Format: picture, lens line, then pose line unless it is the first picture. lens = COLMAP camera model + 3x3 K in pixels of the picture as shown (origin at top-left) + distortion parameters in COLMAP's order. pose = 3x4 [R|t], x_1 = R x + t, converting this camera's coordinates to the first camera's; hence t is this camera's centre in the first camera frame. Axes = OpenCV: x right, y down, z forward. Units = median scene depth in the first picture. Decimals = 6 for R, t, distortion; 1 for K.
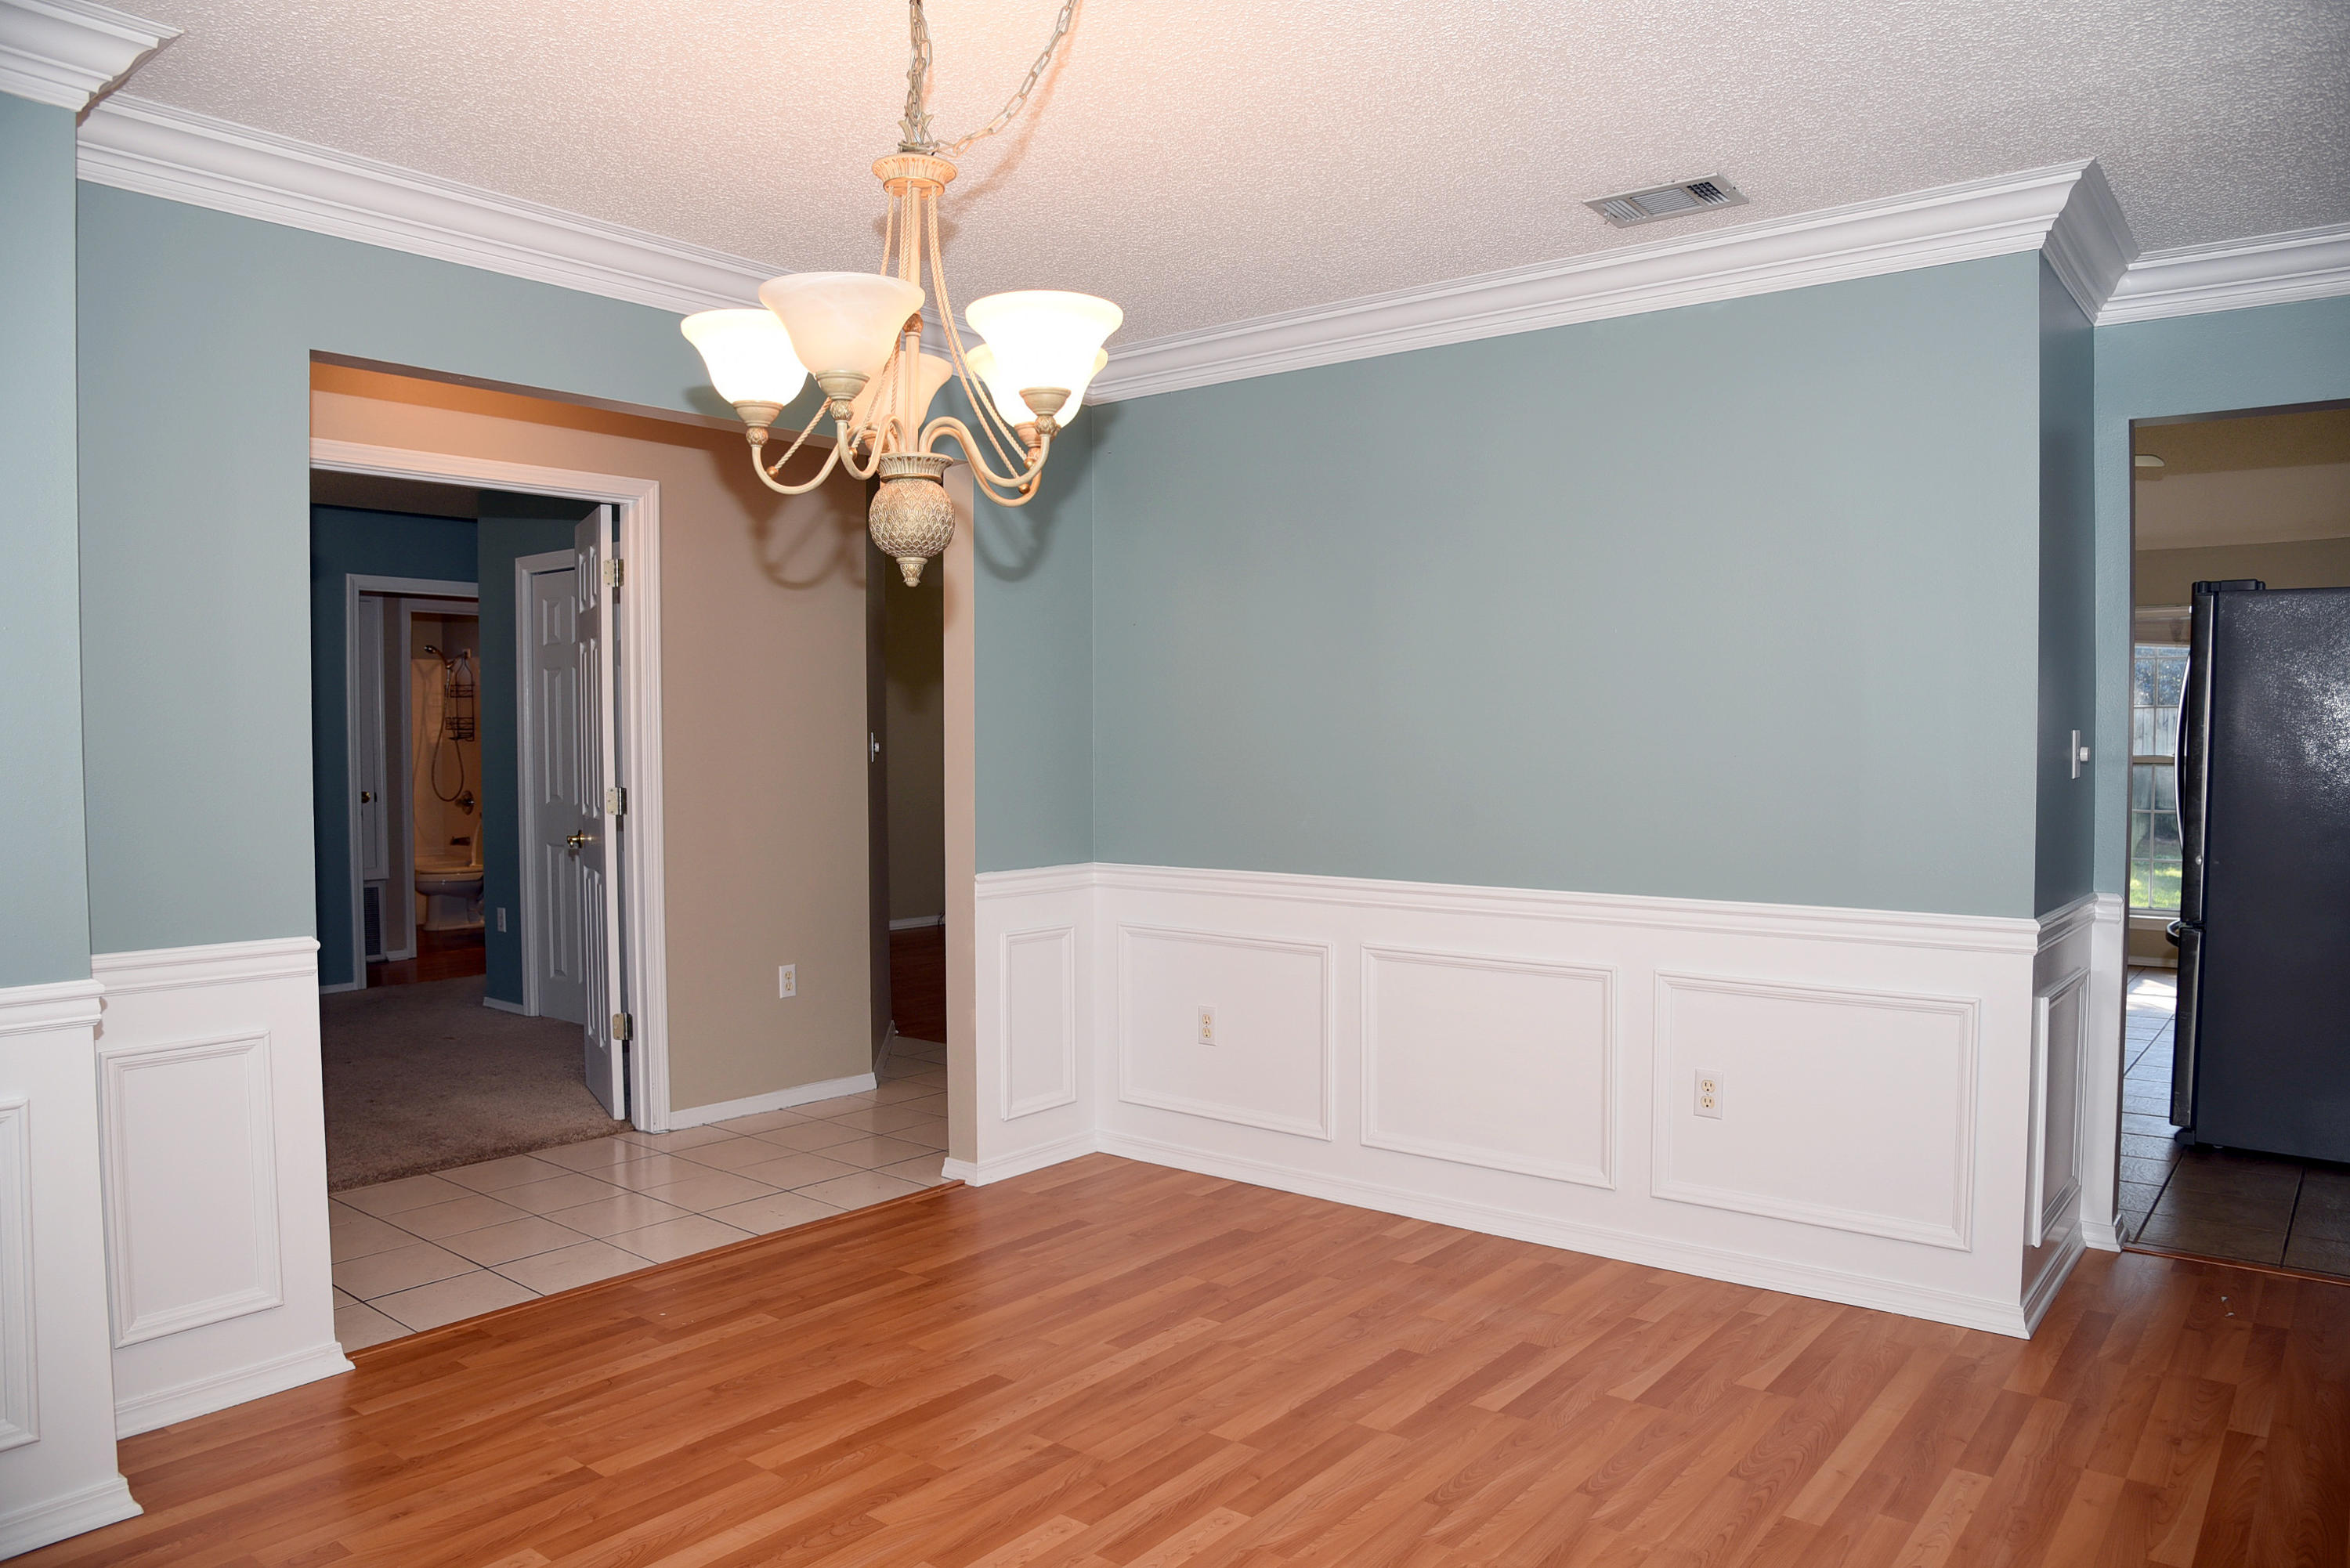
lens RADIAL K [[1590.0, 0, 1177.2], [0, 1590.0, 786.7], [0, 0, 1]] dist [-0.113300, 0.055164]
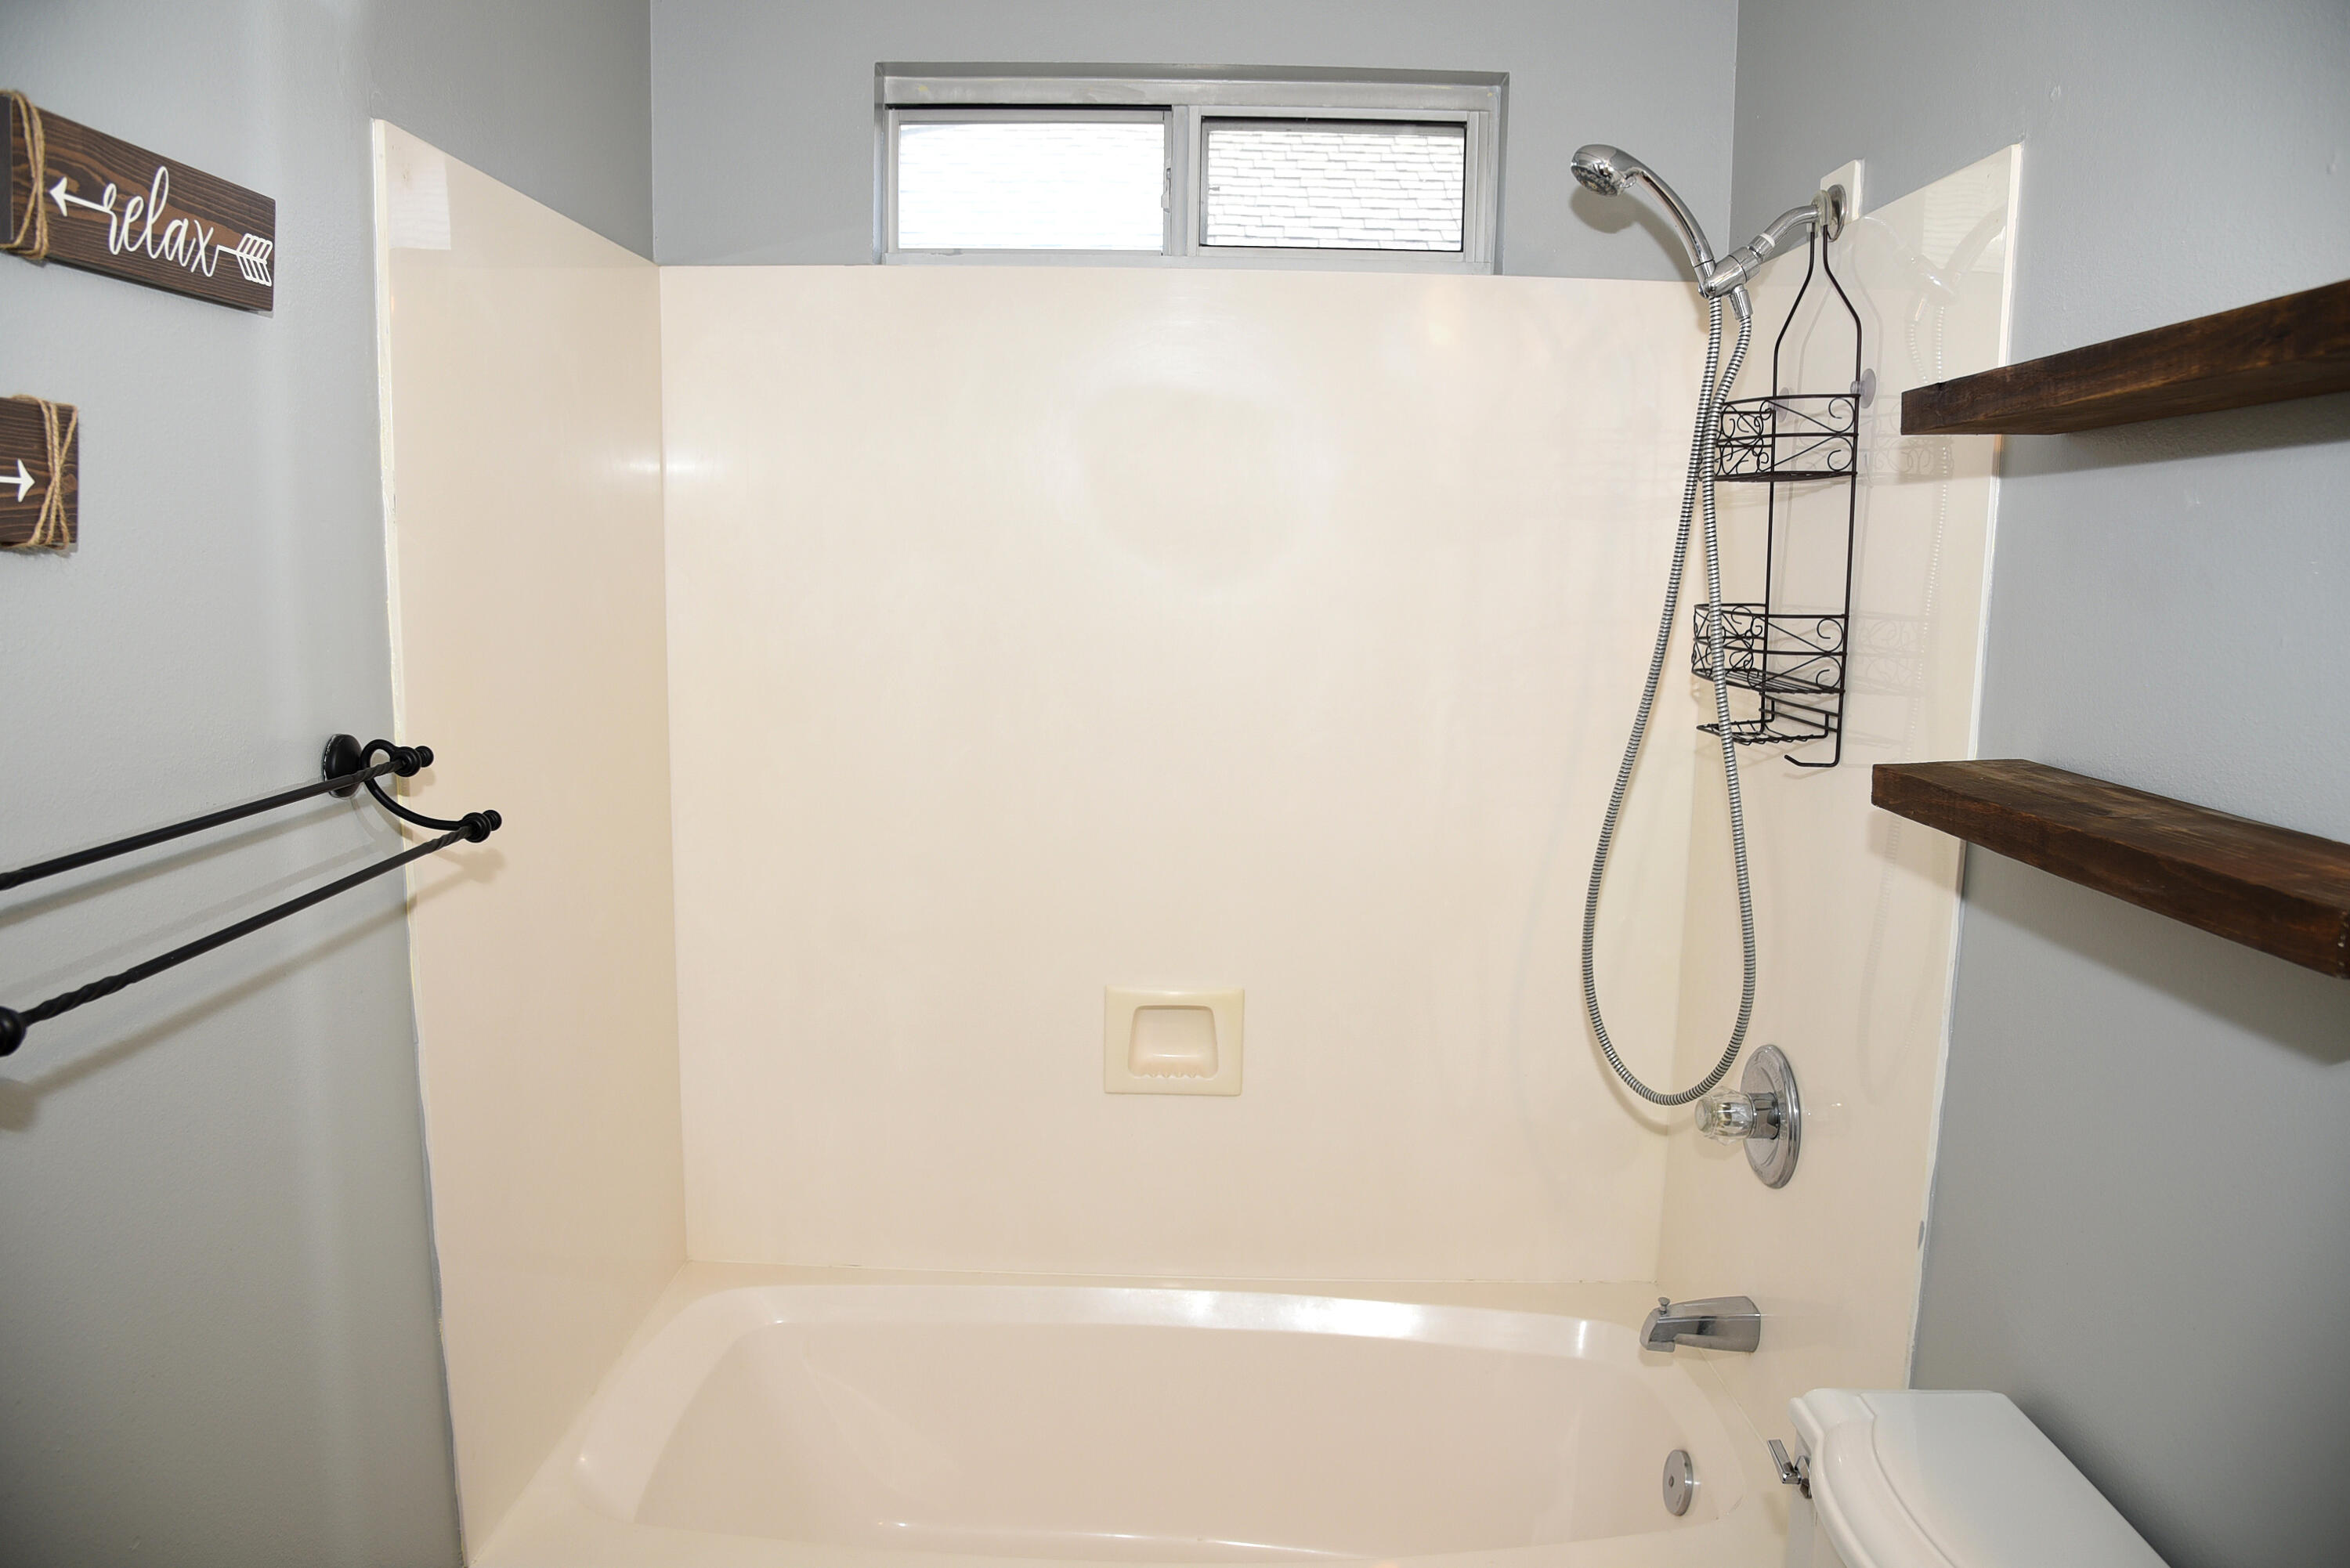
lens RADIAL K [[1590.0, 0, 1161.6], [0, 1590.0, 805.8], [0, 0, 1]] dist [-0.113300, 0.055164]
pose [[0.619143, 0.119694, -0.776102, -0.371084], [-0.042460, 0.991972, 0.119113, -0.041033], [0.784129, -0.040795, 0.619255, 0.847426]]
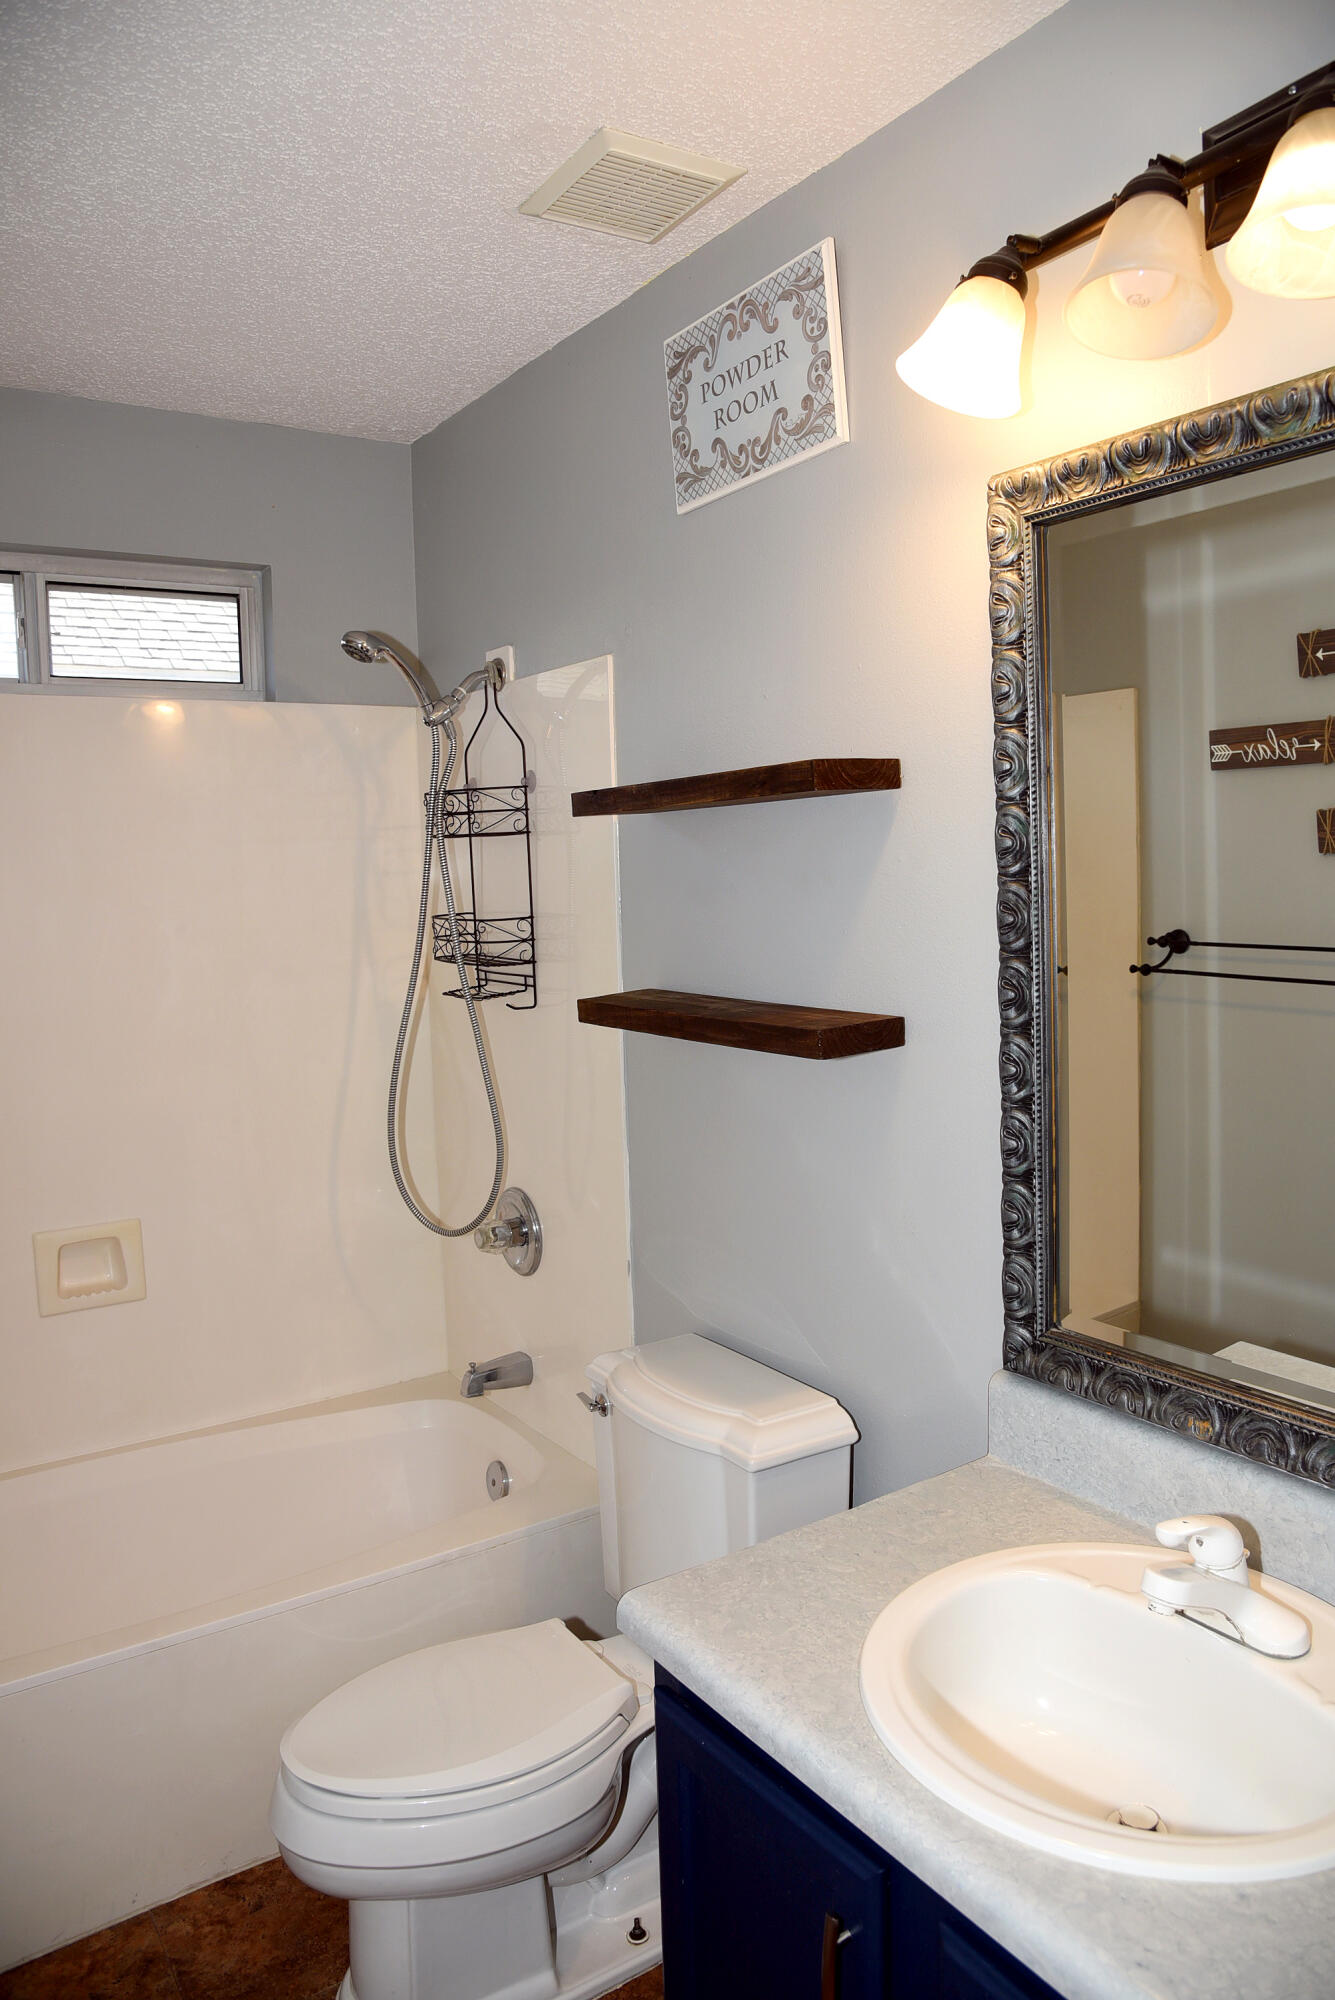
lens RADIAL K [[1353.3, 0, 665.3], [0, 1353.3, 1004.7], [0, 0, 1]] dist [-0.113300, 0.055164]
pose [[0.952913, -0.008261, -0.303133, -0.362655], [0.026403, 0.998093, 0.055801, -0.041580], [0.302094, -0.061177, 0.951313, 0.791373]]
